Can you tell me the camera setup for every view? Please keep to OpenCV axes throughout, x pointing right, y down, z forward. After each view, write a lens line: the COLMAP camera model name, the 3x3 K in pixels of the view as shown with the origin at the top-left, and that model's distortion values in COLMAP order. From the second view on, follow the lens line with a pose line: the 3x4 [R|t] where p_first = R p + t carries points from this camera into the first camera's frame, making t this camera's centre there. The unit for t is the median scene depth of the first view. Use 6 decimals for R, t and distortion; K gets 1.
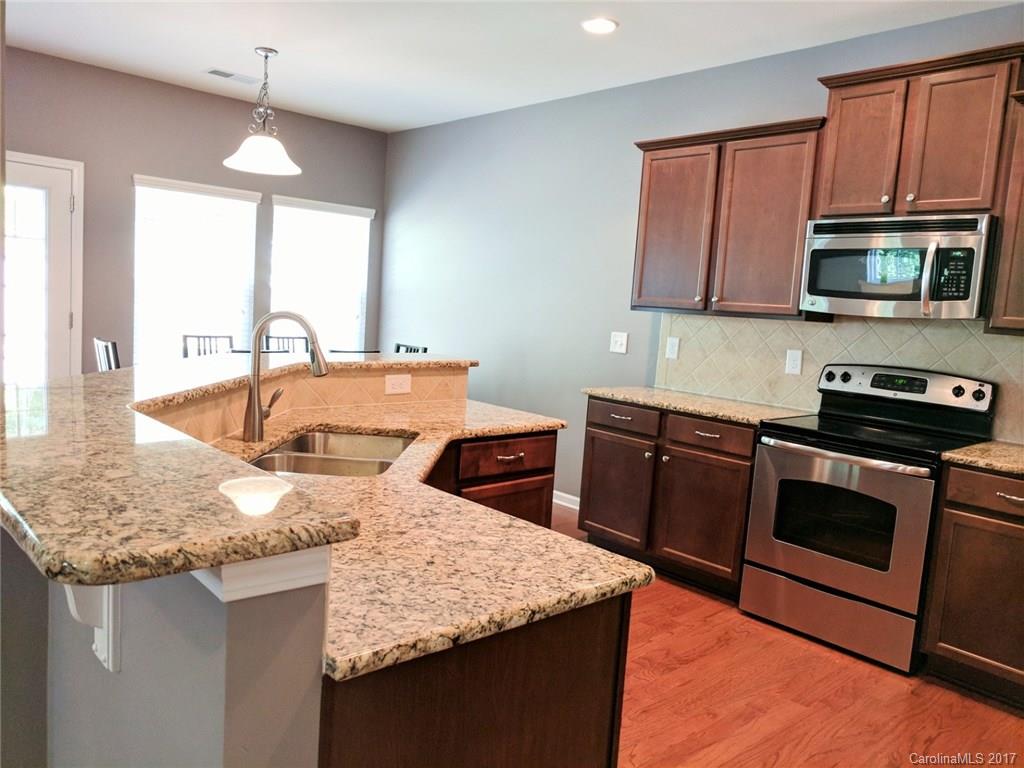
lens RADIAL K [[769.4, 0, 517.6], [0, 769.4, 383.7], [0, 0, 1]] dist [0.005074, 0.009548]
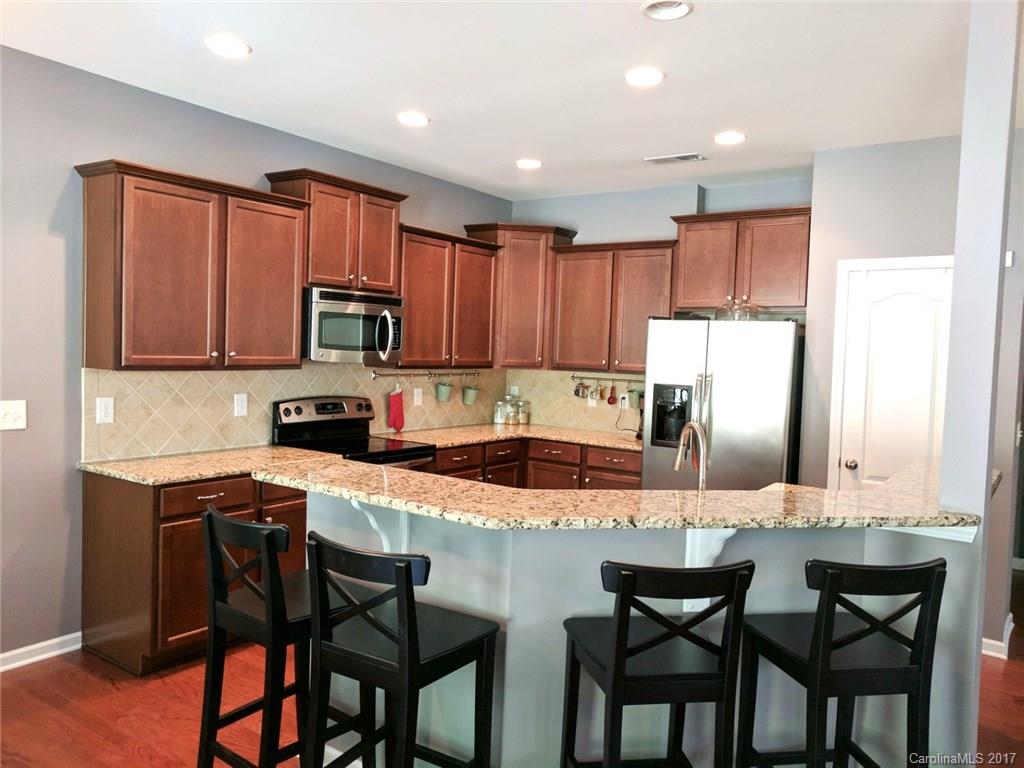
lens RADIAL K [[751.7, 0, 512.0], [0, 751.7, 384.0], [0, 0, 1]] dist [-0.001838, 0.000474]
pose [[-0.224721, -0.116676, 0.967413, -0.710261], [0.056040, 0.989615, 0.132371, -0.166134], [-0.972810, 0.083960, -0.215849, 0.799715]]
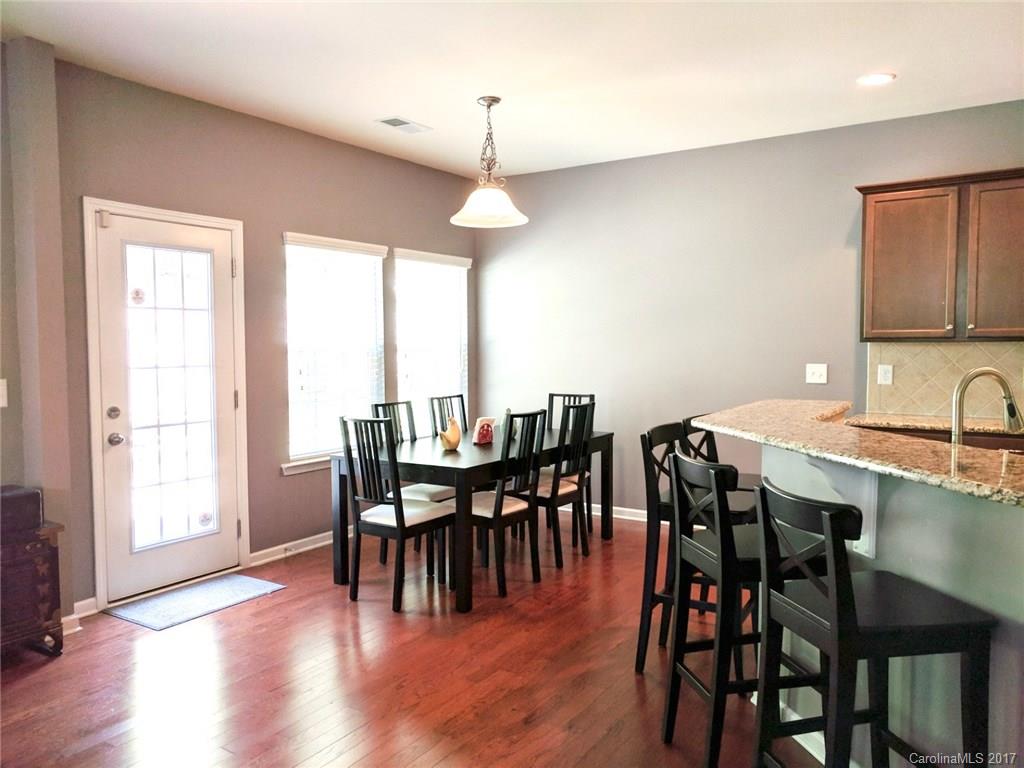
lens RADIAL K [[769.4, 0, 517.6], [0, 769.4, 383.7], [0, 0, 1]] dist [0.005074, 0.009548]
pose [[0.965504, -0.082981, 0.246812, -0.597095], [0.094598, 0.994880, -0.035570, -0.047090], [-0.242597, 0.057691, 0.968410, 0.090881]]
